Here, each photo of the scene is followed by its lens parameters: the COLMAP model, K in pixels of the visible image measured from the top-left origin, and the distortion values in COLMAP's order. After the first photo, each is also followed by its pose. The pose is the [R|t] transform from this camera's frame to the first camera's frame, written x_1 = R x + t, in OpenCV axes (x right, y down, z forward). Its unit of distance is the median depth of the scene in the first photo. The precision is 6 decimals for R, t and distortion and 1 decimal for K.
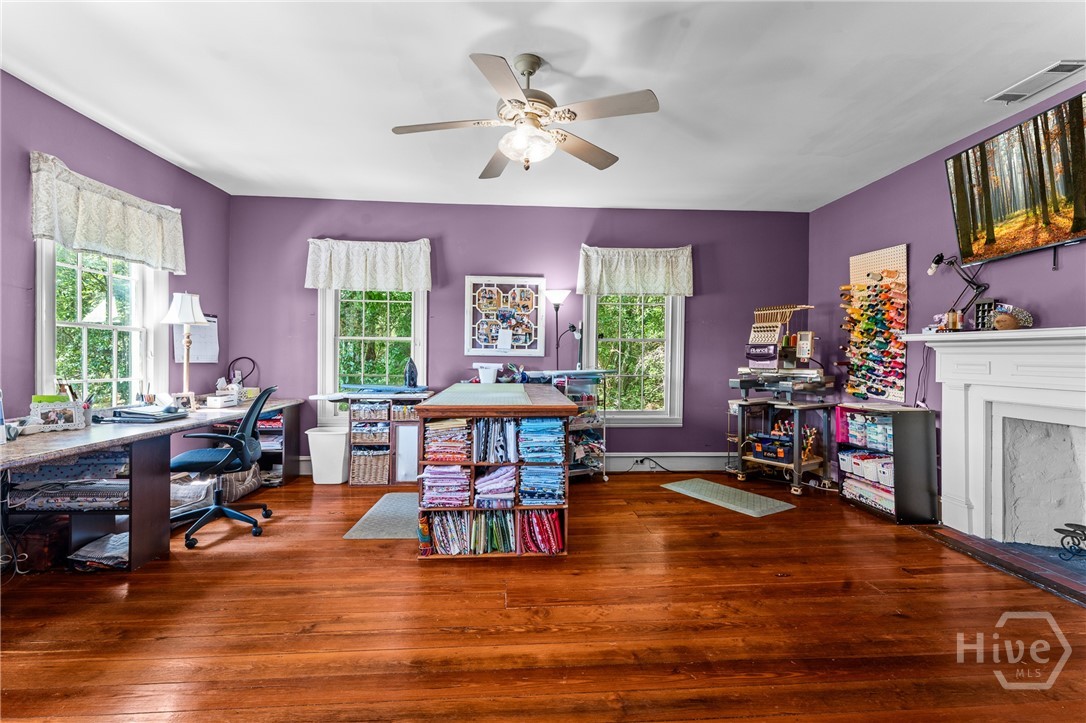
lens RADIAL K [[428.2, 0, 541.2], [0, 428.2, 364.4], [0, 0, 1]] dist [0.001076, -0.000102]
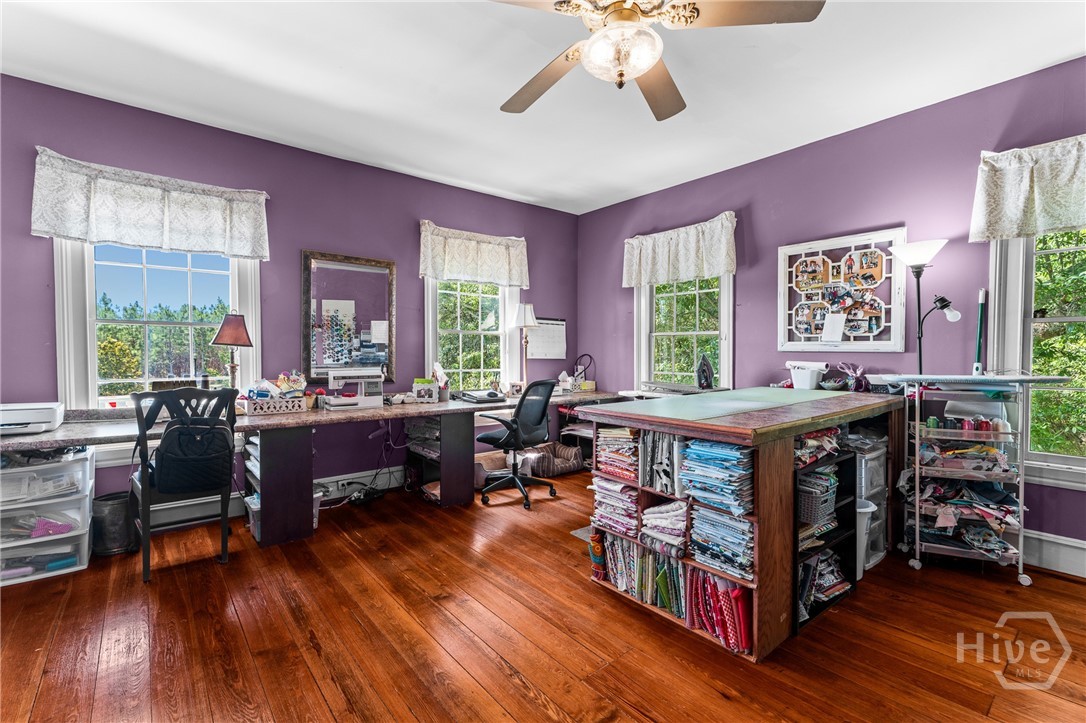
lens RADIAL K [[447.7, 0, 537.5], [0, 447.7, 366.1], [0, 0, 1]] dist [0.002129, -0.000446]
pose [[0.632538, 0.018511, -0.774308, 0.190780], [-0.012316, 0.999828, 0.013842, -0.000196], [0.774431, 0.000781, 0.632657, 0.173649]]
